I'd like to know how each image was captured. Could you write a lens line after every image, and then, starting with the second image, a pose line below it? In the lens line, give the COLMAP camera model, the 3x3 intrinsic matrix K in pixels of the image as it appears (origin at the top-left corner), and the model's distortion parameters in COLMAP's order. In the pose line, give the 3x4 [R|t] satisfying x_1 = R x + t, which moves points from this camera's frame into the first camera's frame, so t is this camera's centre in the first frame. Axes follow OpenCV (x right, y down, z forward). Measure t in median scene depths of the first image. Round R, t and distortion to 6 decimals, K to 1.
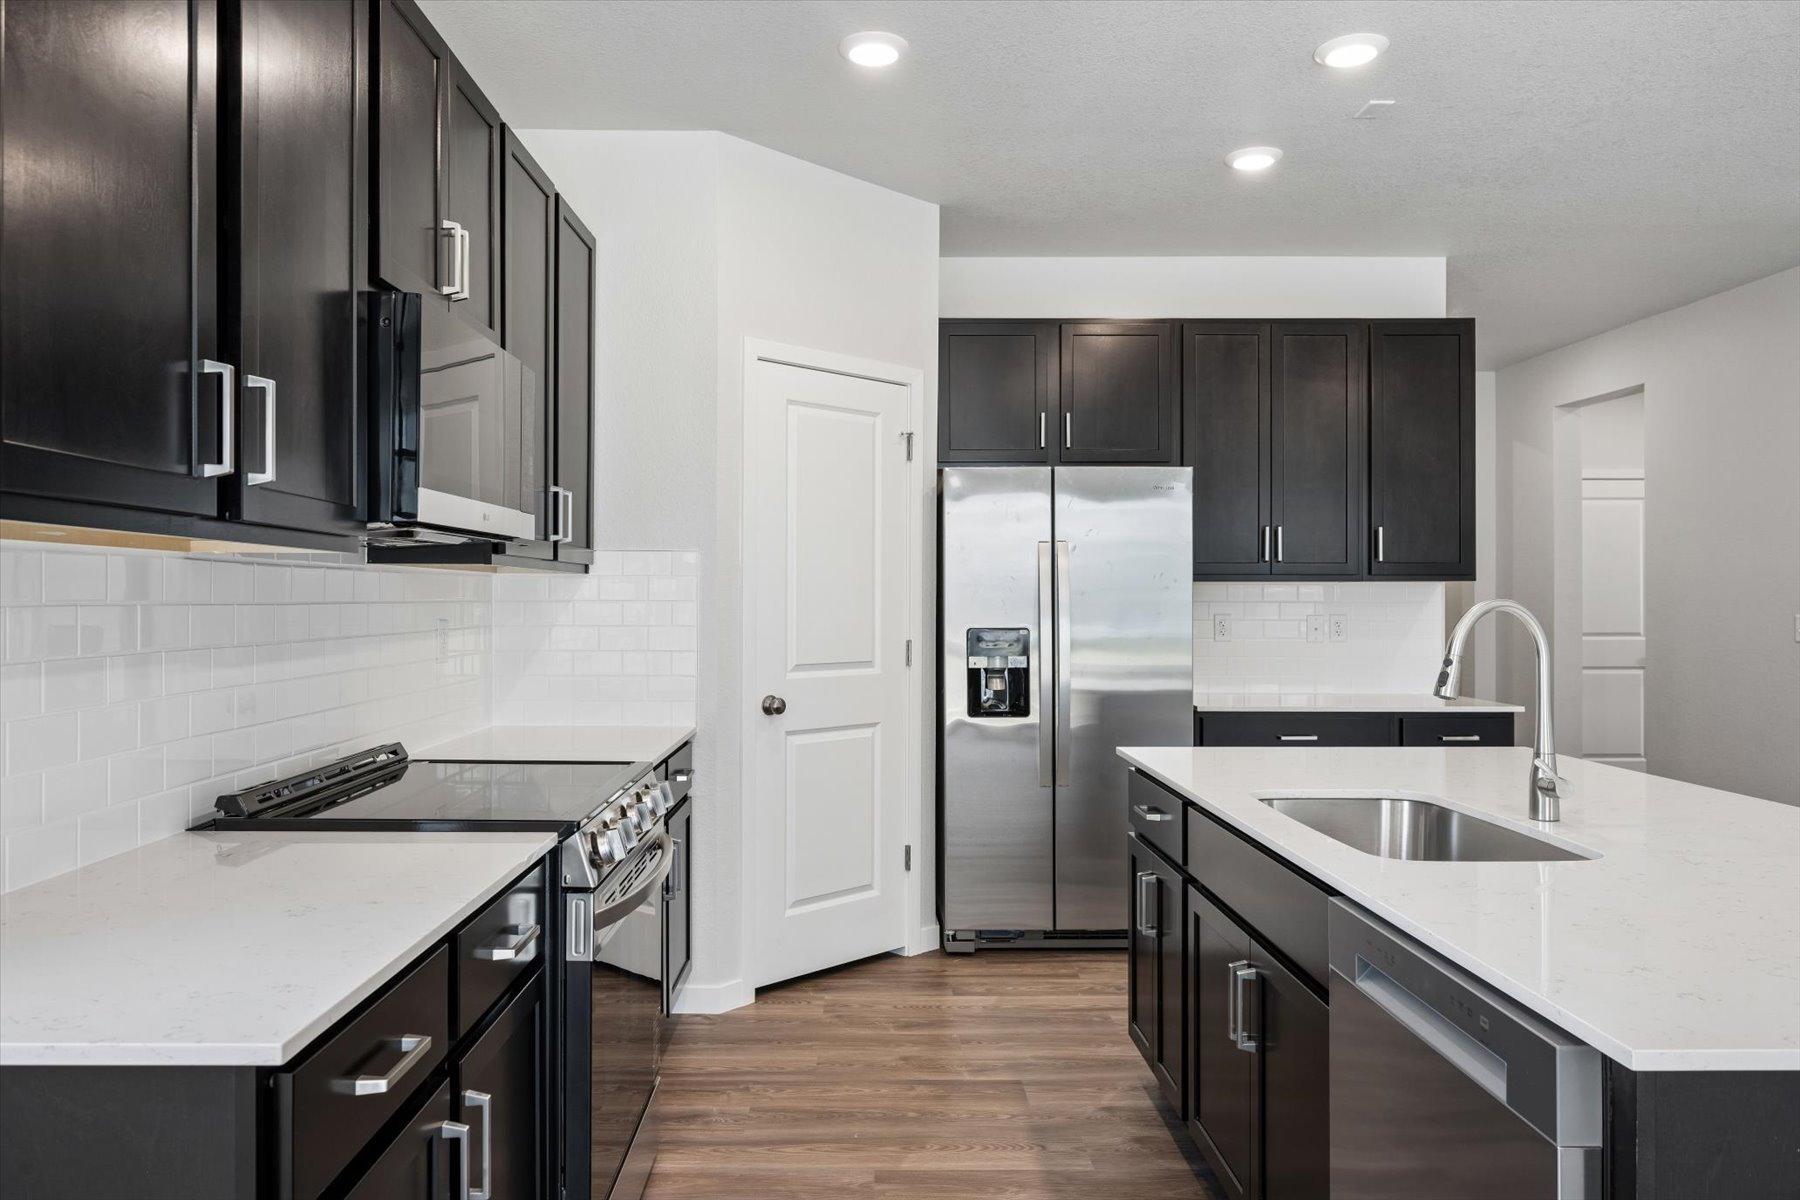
lens RADIAL K [[1260.4, 0, 882.7], [0, 1260.4, 597.7], [0, 0, 1]] dist [-0.006348, -0.002030]
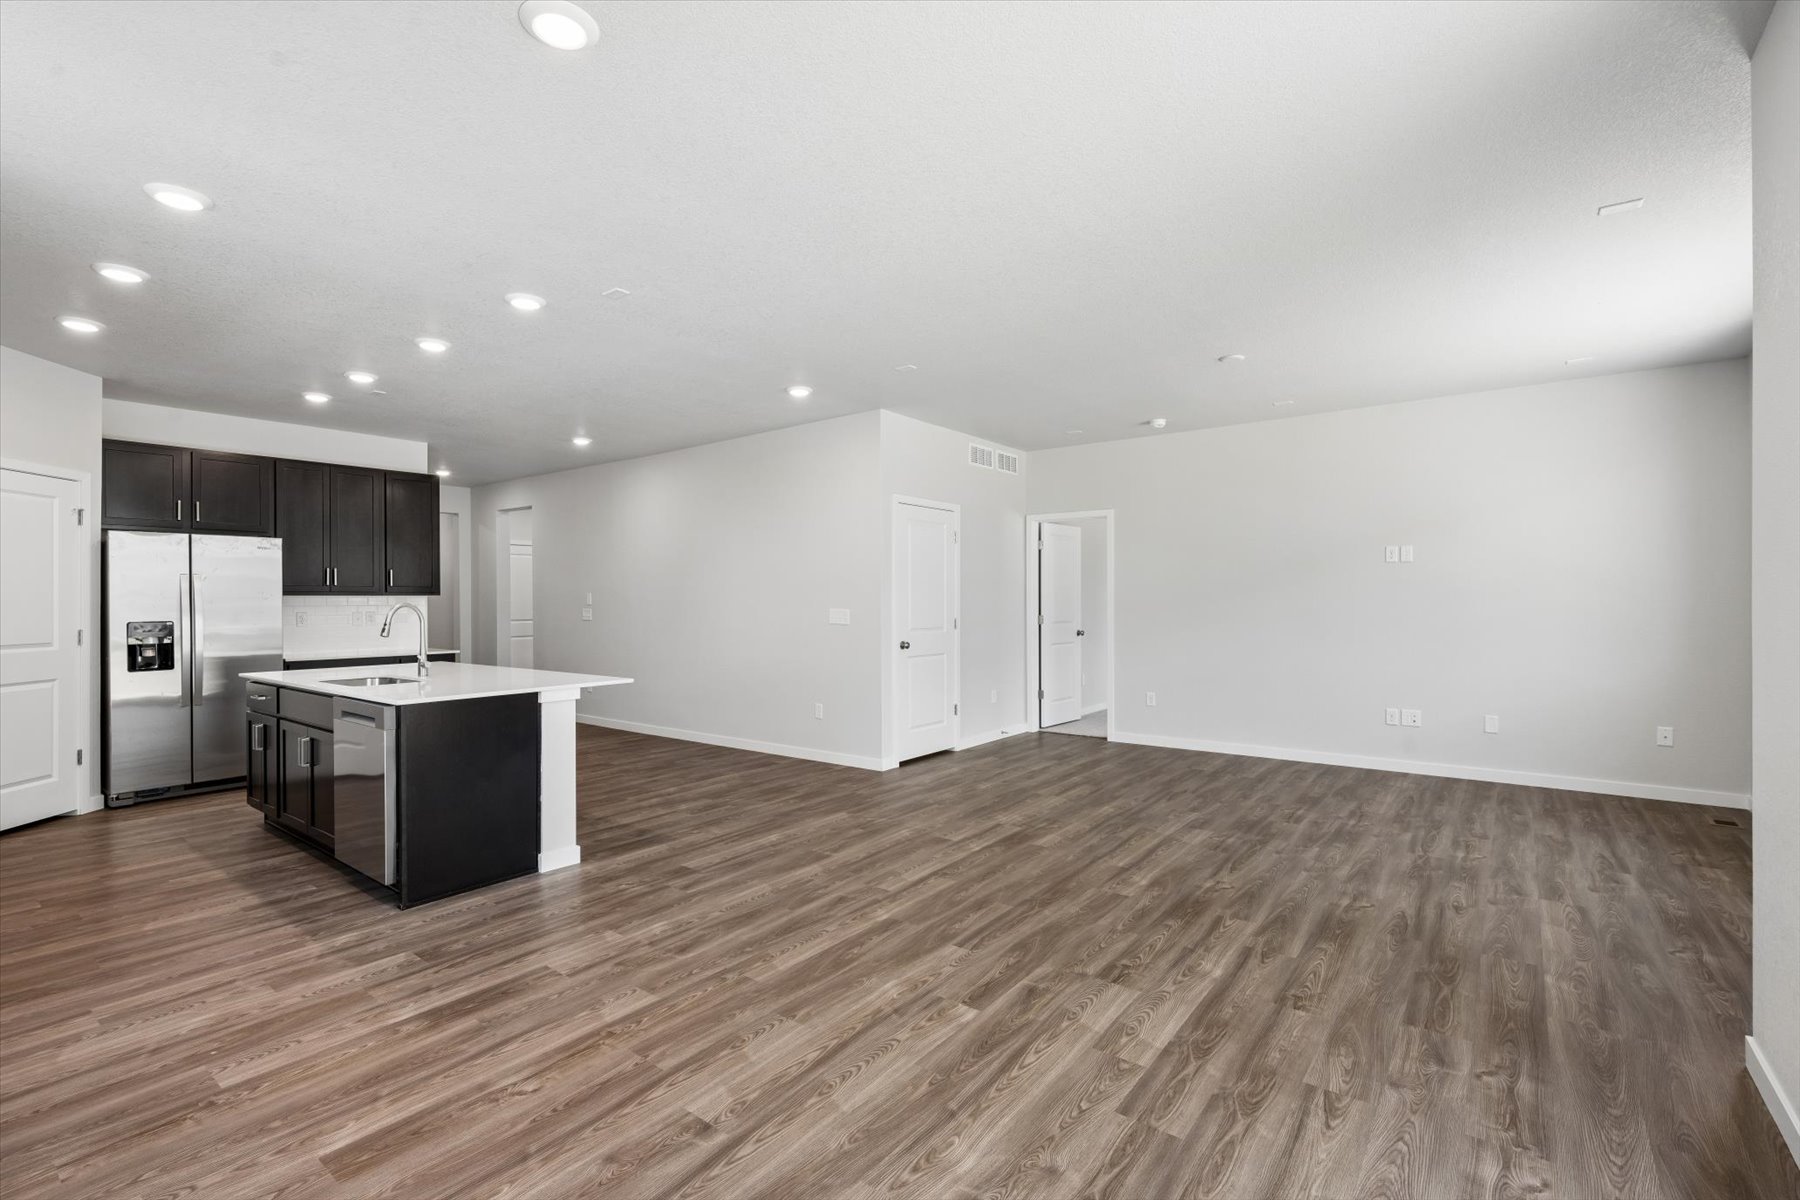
lens RADIAL K [[803.1, 0, 896.5], [0, 803.1, 600.4], [0, 0, 1]] dist [0.000256, 0.000170]
pose [[0.627190, -0.003642, 0.778858, -0.133216], [0.005930, 0.999982, -0.000099, 0.000652], [-0.778844, 0.004680, 0.627201, -0.548775]]
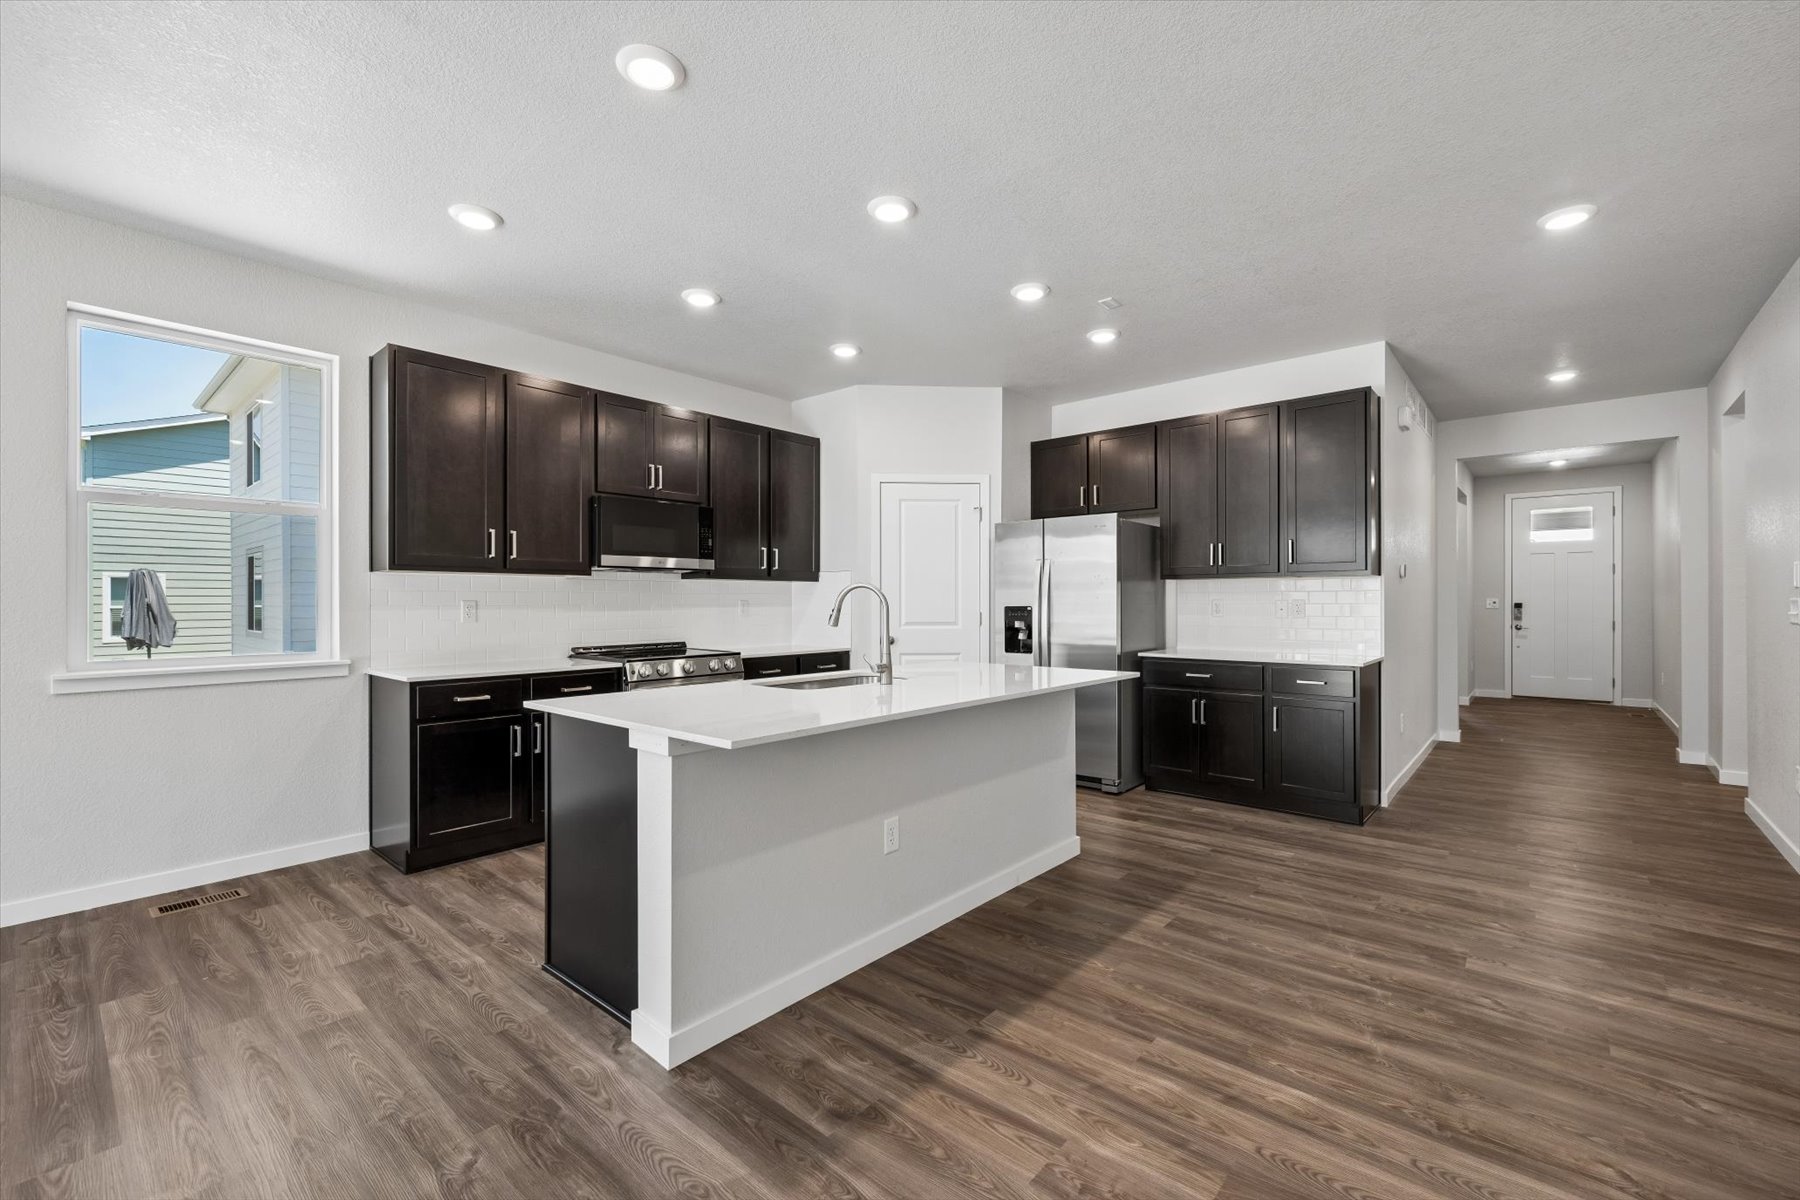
lens RADIAL K [[751.5, 0, 900.0], [0, 751.5, 606.3], [0, 0, 1]] dist [-0.001007, 0.000004]
pose [[0.744514, -0.000038, -0.667606, 0.706791], [0.003958, 0.999983, 0.004357, 0.018394], [0.667595, -0.005886, 0.744502, 0.035636]]
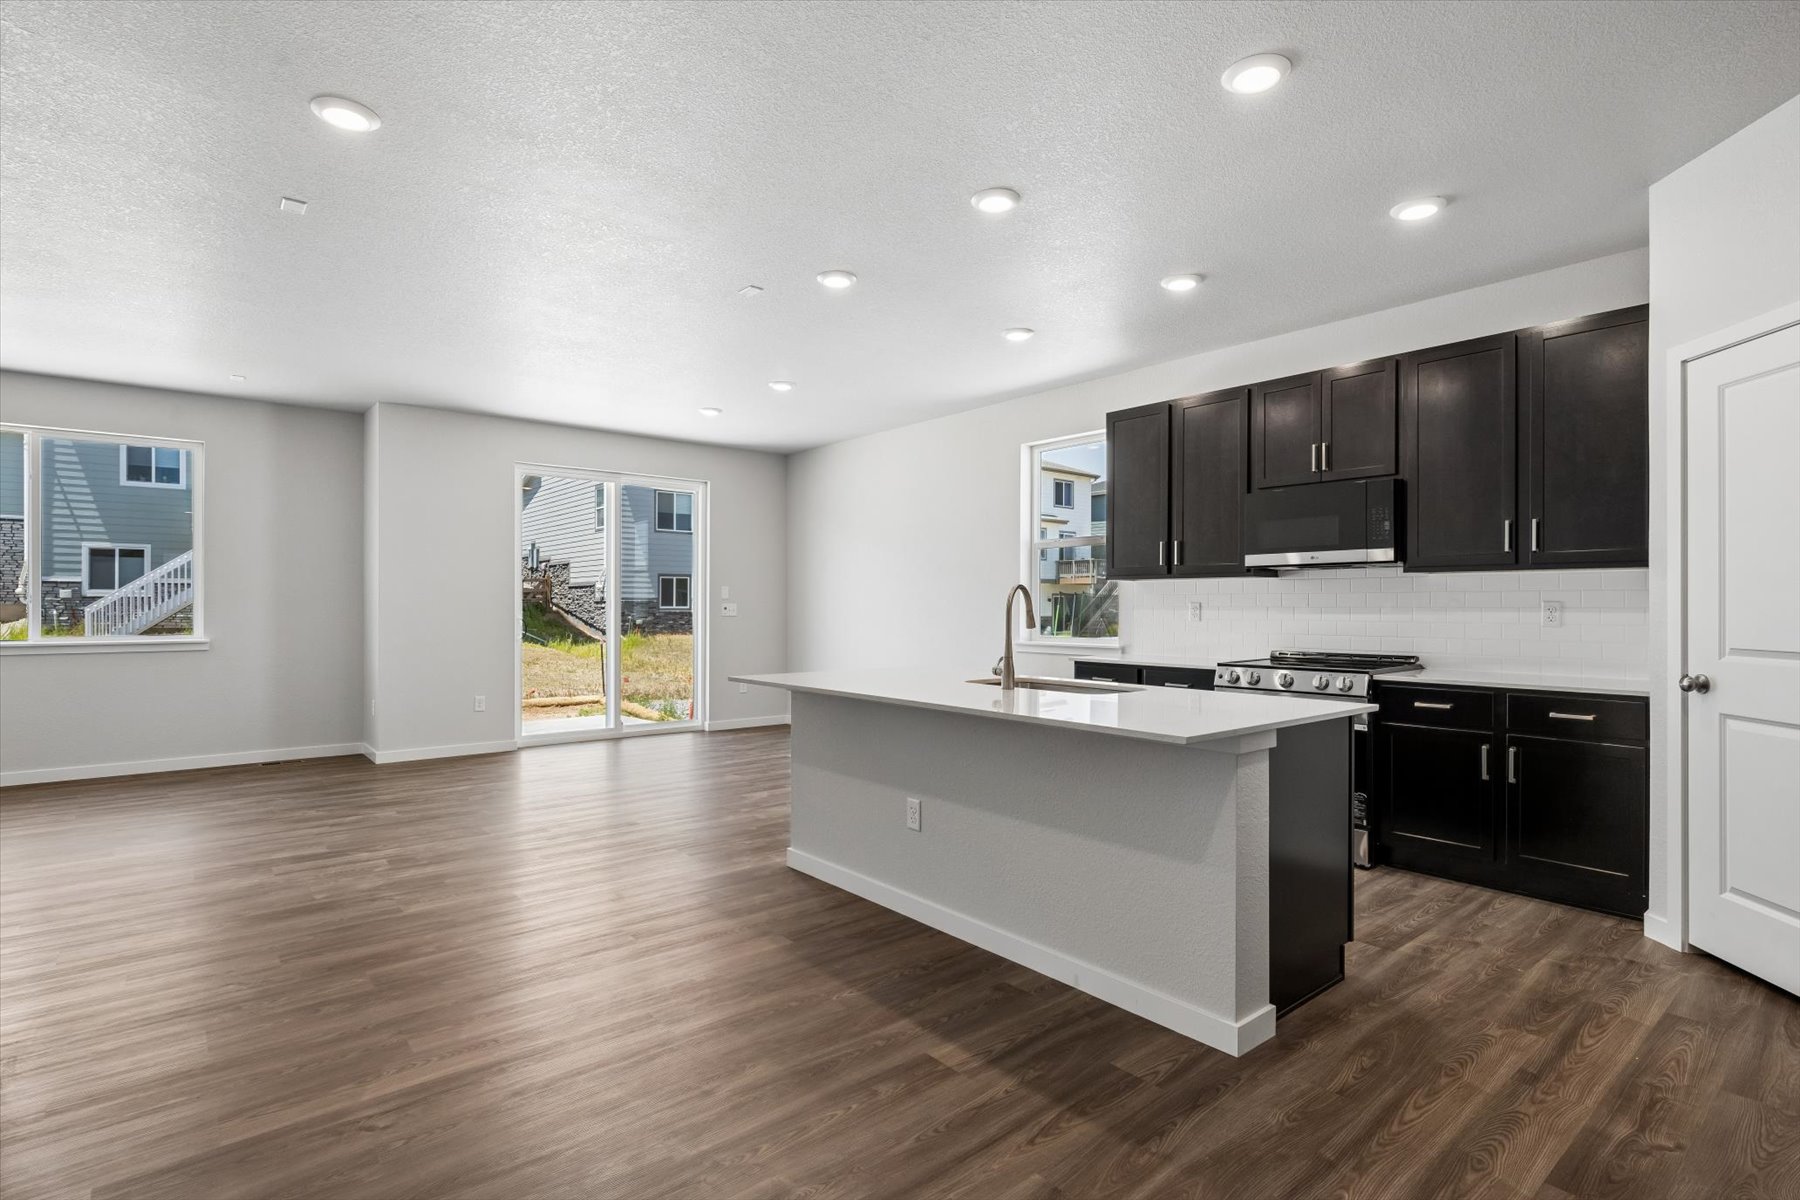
lens RADIAL K [[896.3, 0, 896.7], [0, 896.3, 591.7], [0, 0, 1]] dist [-0.002501, -0.000651]
pose [[-0.782239, -0.016086, -0.622771, 0.801472], [-0.007144, 0.999832, -0.016853, 0.022692], [0.622938, -0.008734, -0.782222, 1.032168]]
